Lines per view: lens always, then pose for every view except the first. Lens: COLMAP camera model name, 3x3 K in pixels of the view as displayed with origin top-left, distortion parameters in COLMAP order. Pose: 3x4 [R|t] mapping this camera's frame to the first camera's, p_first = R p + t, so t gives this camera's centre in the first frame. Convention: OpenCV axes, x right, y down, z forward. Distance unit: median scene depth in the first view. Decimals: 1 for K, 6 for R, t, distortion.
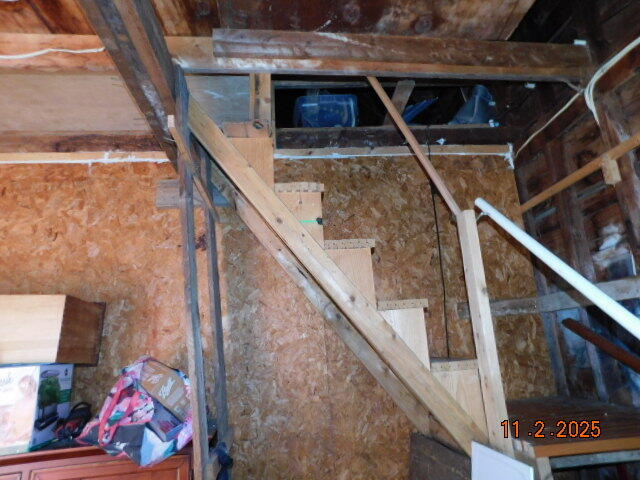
lens RADIAL K [[432.9, 0, 322.1], [0, 432.9, 234.3], [0, 0, 1]] dist [-0.057508, 0.065463]
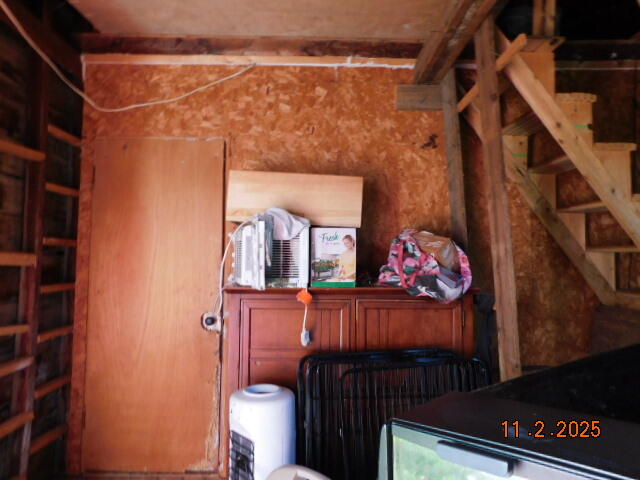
lens RADIAL K [[432.9, 0, 322.1], [0, 432.9, 234.3], [0, 0, 1]] dist [-0.057508, 0.065463]
pose [[0.994435, 0.065125, -0.082807, -0.490833], [-0.046740, 0.977179, 0.207213, 0.039281], [0.094412, -0.202189, 0.974785, -0.243117]]
